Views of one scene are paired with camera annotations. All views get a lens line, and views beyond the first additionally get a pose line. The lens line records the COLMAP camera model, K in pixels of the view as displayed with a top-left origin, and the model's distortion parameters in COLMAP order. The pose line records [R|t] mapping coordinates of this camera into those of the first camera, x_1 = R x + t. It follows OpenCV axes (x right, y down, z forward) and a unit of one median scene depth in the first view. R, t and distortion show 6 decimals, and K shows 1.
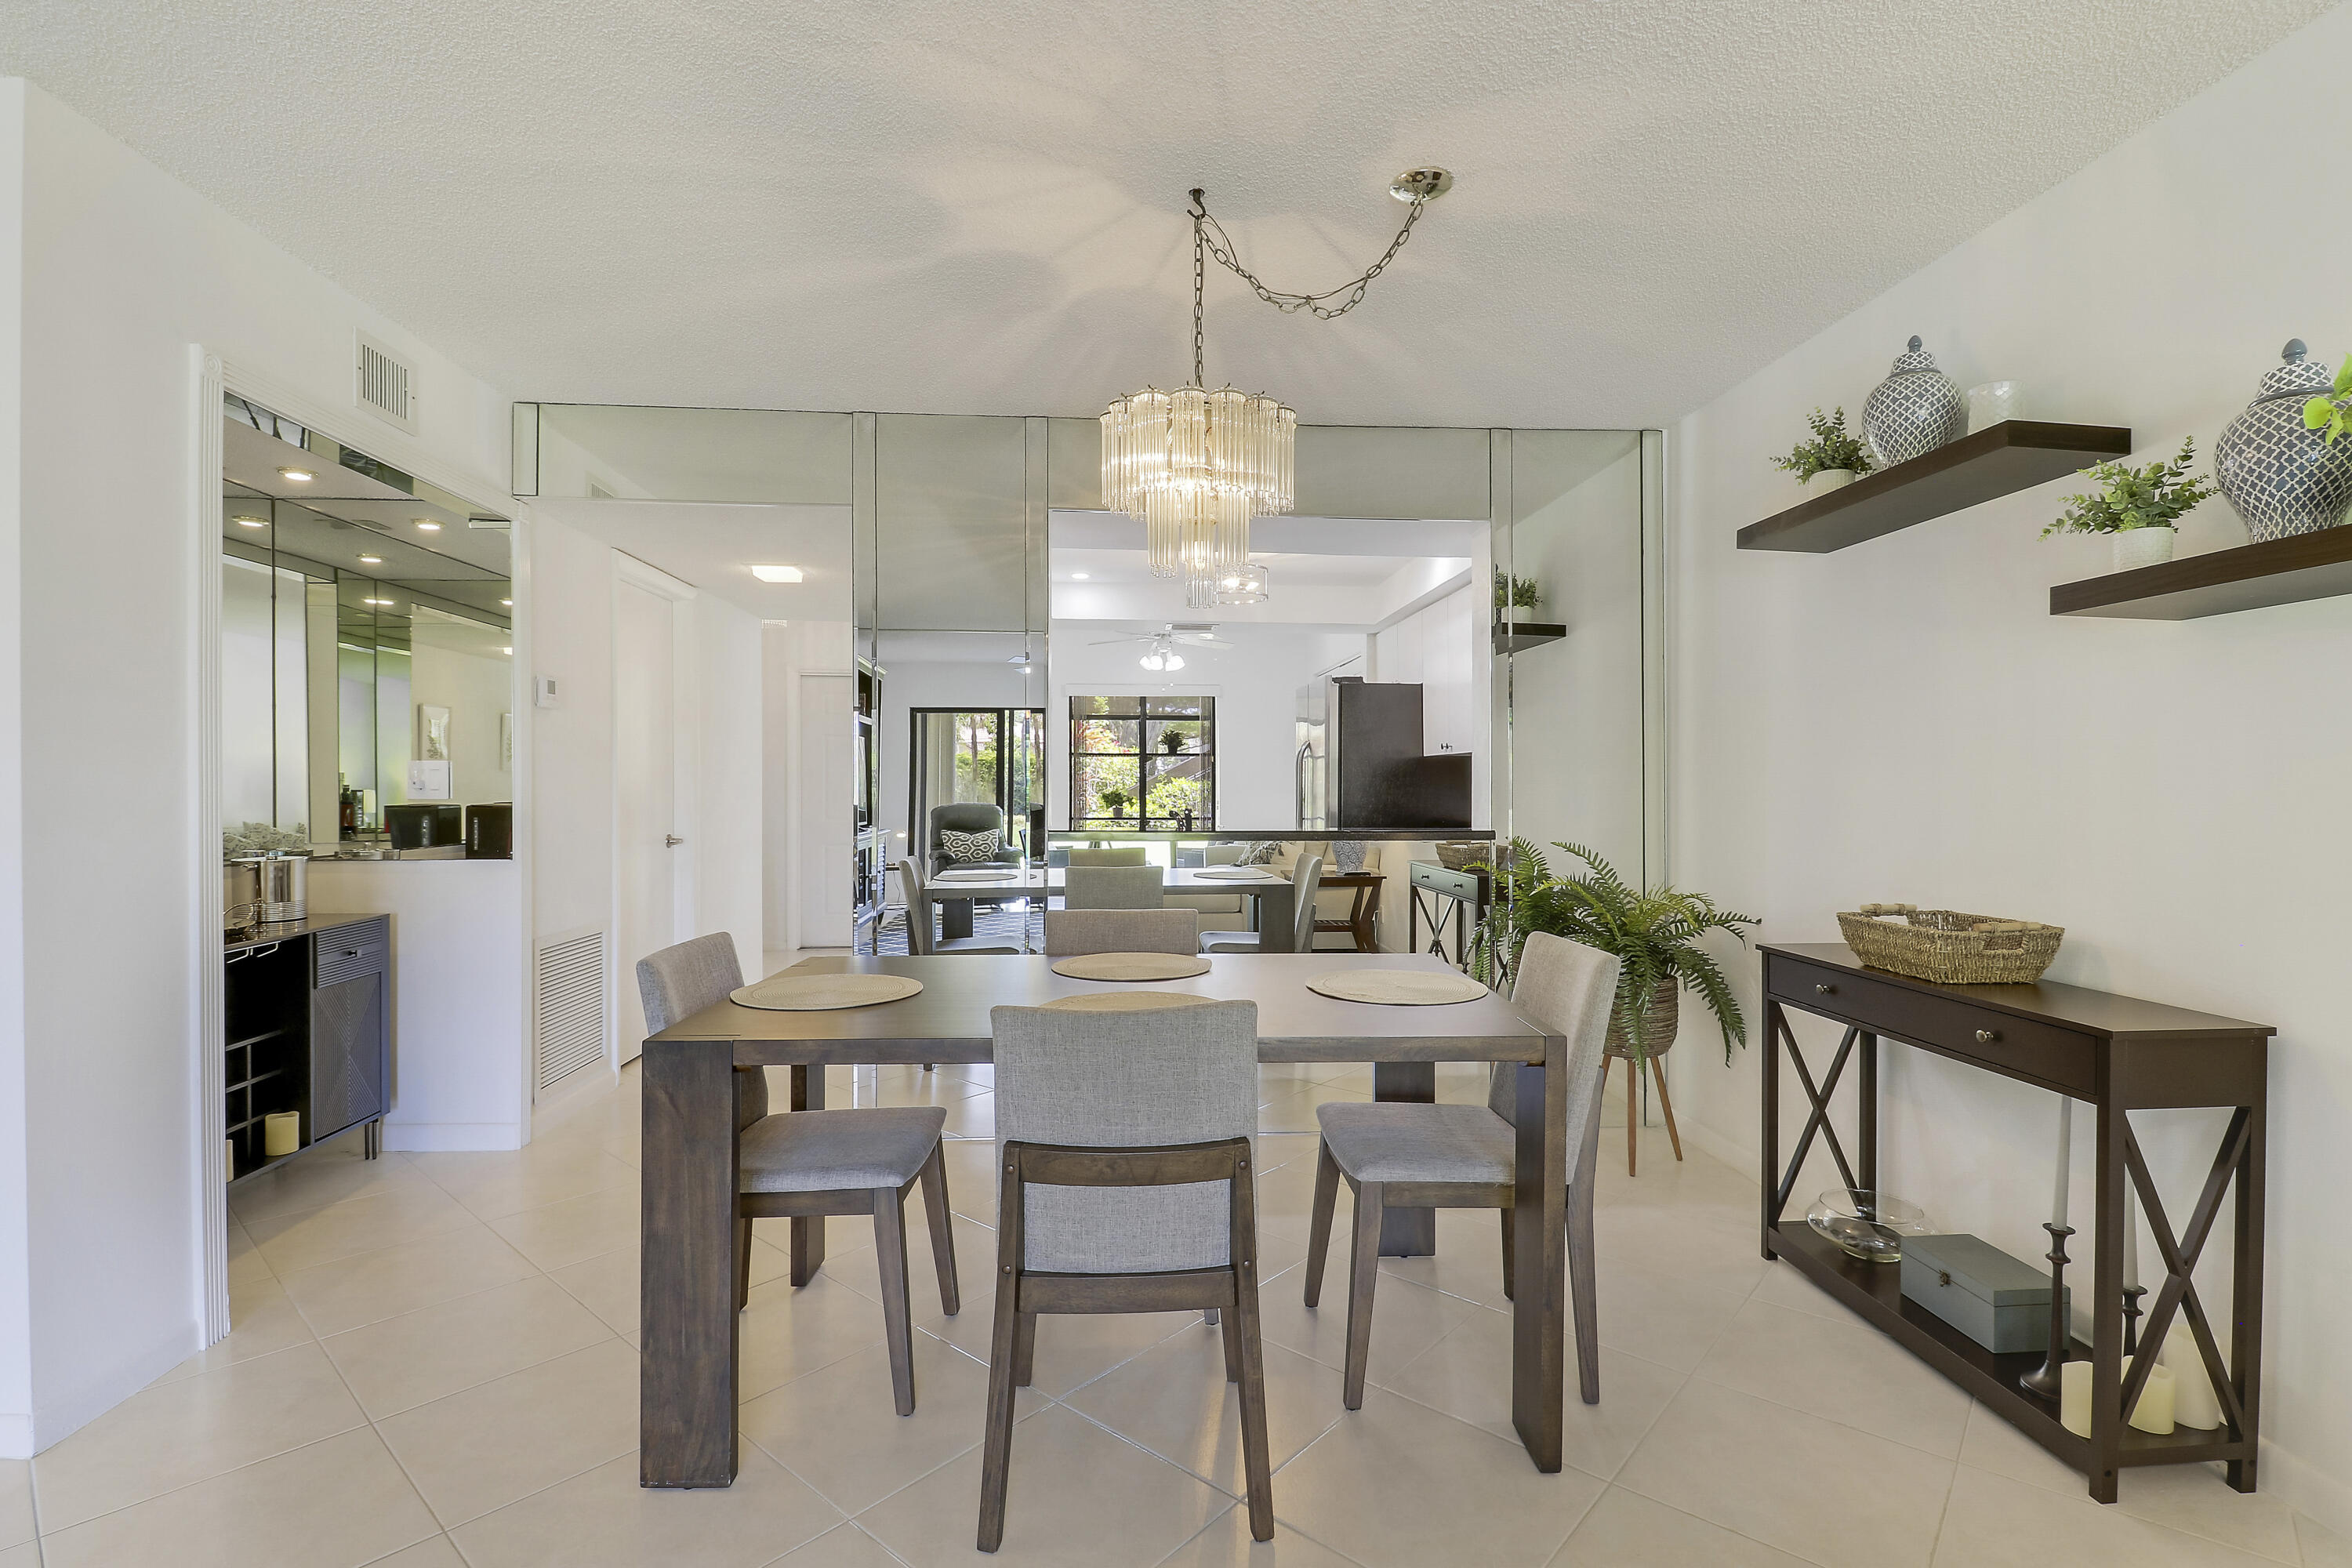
lens RADIAL K [[1093.0, 0, 1193.1], [0, 1093.0, 796.8], [0, 0, 1]] dist [0.009312, -0.015796]
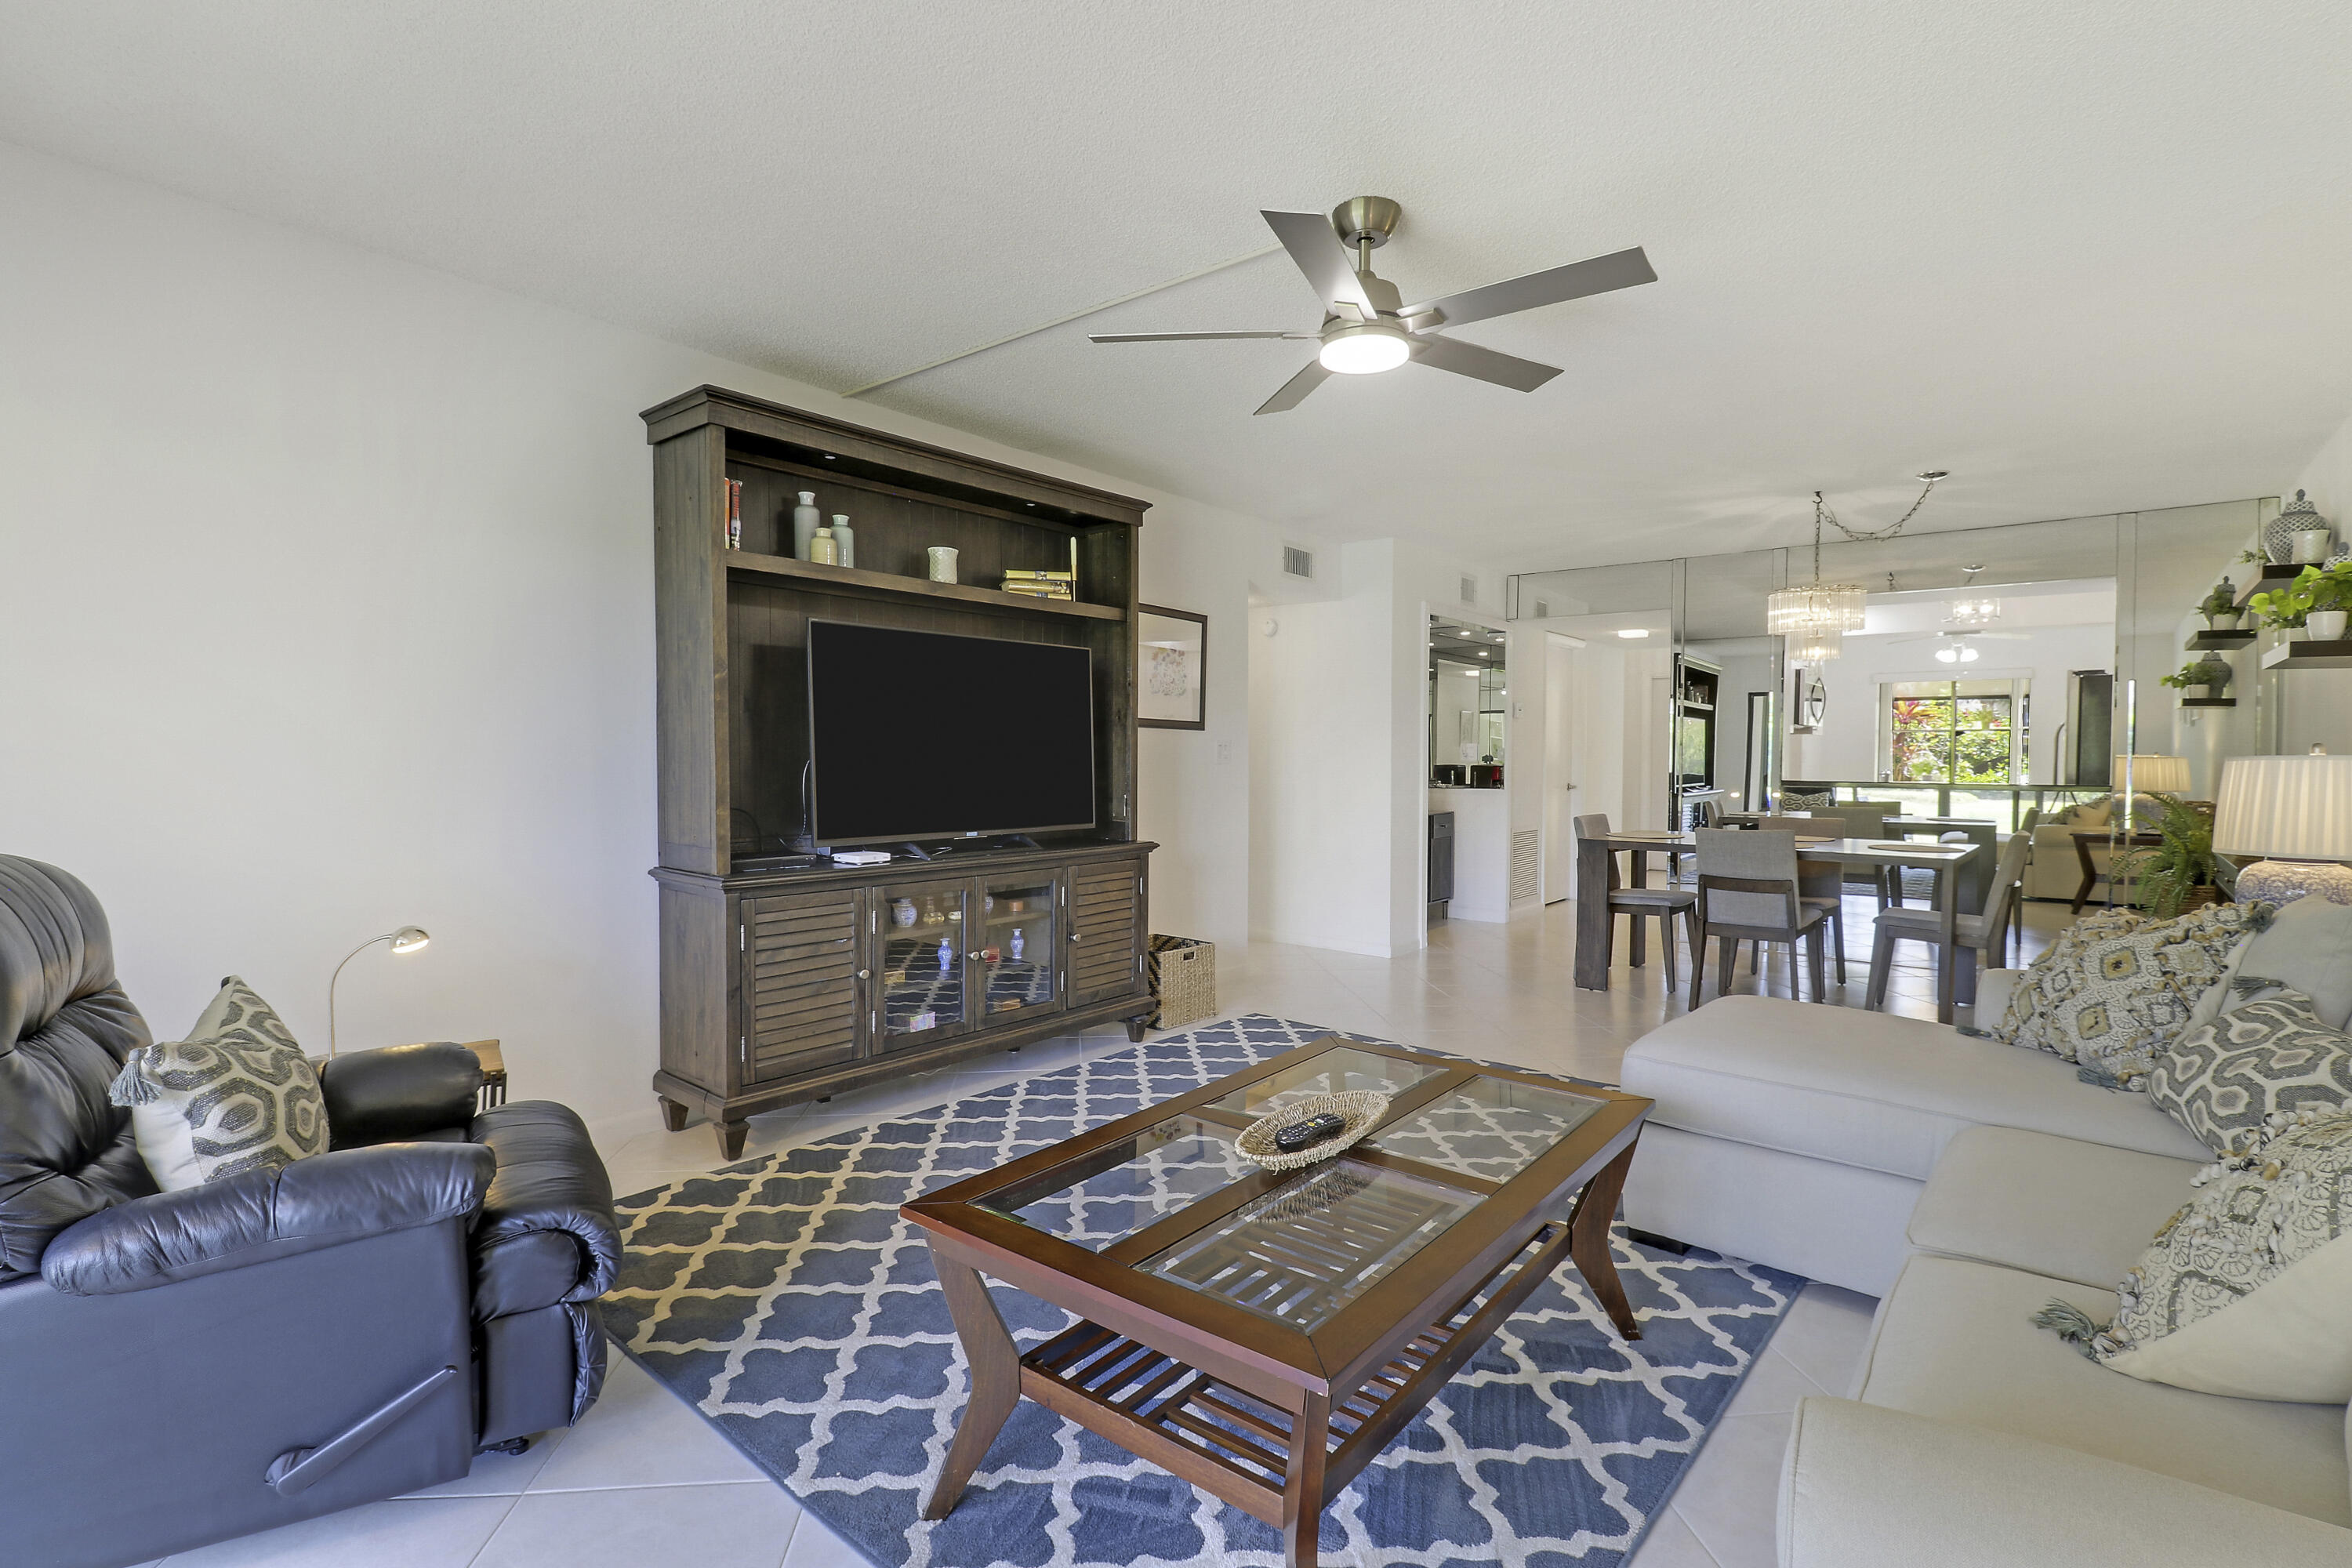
lens RADIAL K [[1081.9, 0, 1186.3], [0, 1081.9, 777.9], [0, 0, 1]] dist [0.021353, -0.027914]
pose [[0.723423, 0.017027, -0.690195, 0.417475], [-0.010014, 0.999849, 0.014170, 0.013110], [0.690332, -0.003340, 0.723485, -1.031732]]
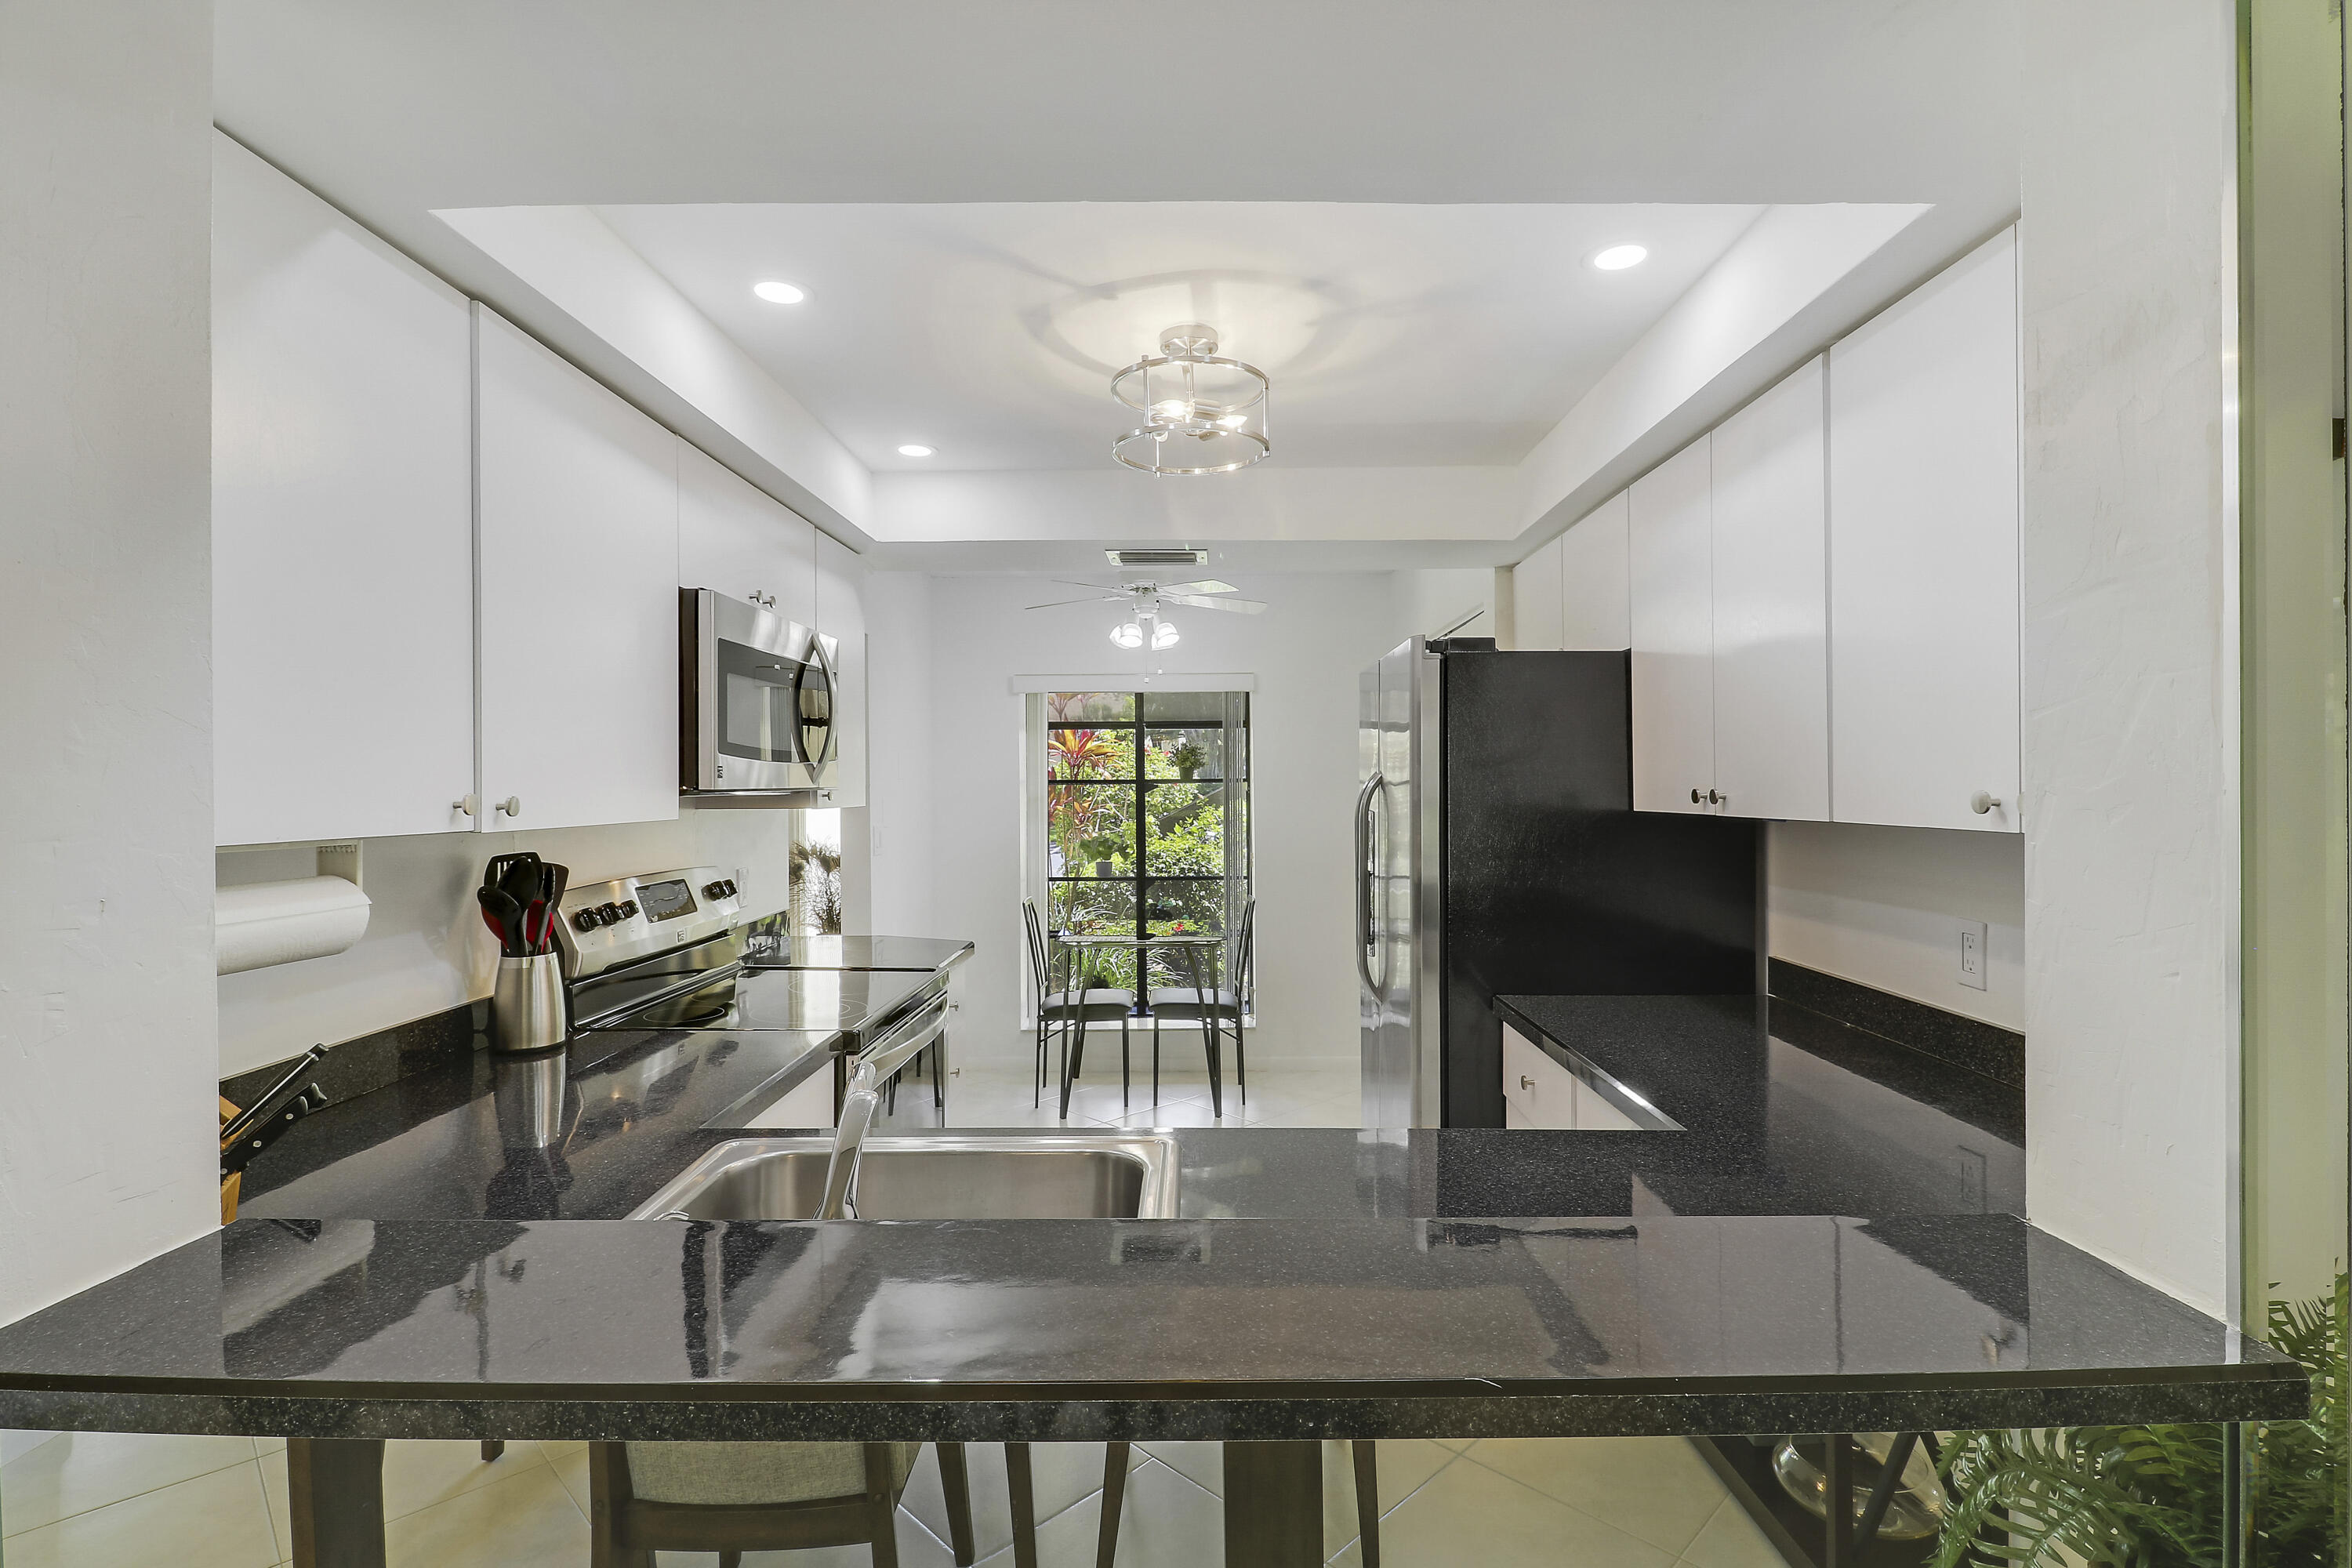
lens RADIAL K [[1093.0, 0, 1193.1], [0, 1093.0, 796.8], [0, 0, 1]] dist [0.009312, -0.015796]
pose [[0.995771, -0.005456, -0.091708, 0.118205], [0.005368, 0.999985, -0.001210, -0.071636], [0.091713, 0.000712, 0.995785, 0.881187]]
